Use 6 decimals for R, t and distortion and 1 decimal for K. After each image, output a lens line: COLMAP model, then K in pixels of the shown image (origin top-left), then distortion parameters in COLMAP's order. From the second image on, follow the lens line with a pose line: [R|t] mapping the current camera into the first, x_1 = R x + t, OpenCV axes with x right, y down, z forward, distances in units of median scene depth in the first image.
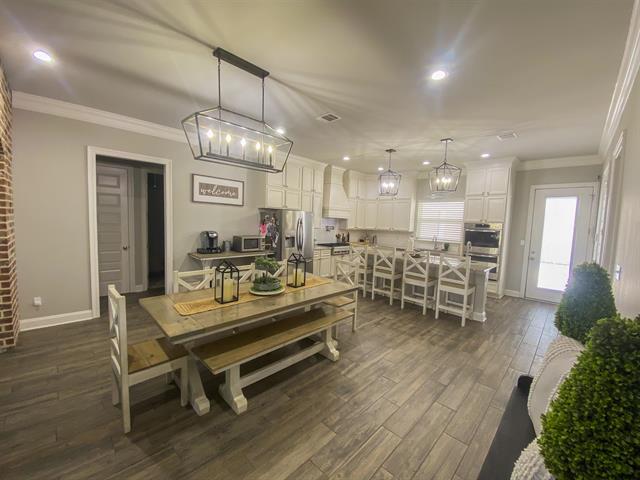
lens RADIAL K [[262.1, 0, 323.2], [0, 262.1, 238.3], [0, 0, 1]] dist [-0.004026, -0.000162]
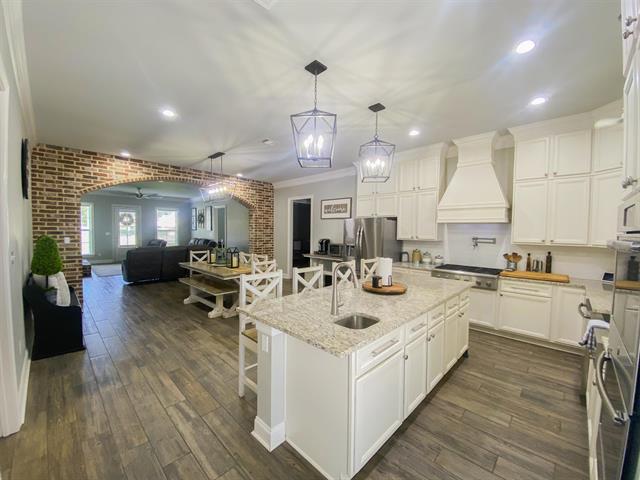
lens RADIAL K [[262.1, 0, 322.9], [0, 262.1, 240.0], [0, 0, 1]] dist [-0.004026, -0.000162]
pose [[0.009255, -0.002238, -0.999955, 0.962852], [-0.079962, 0.996793, -0.002971, -0.016579], [0.996755, 0.079986, 0.009047, 0.986246]]
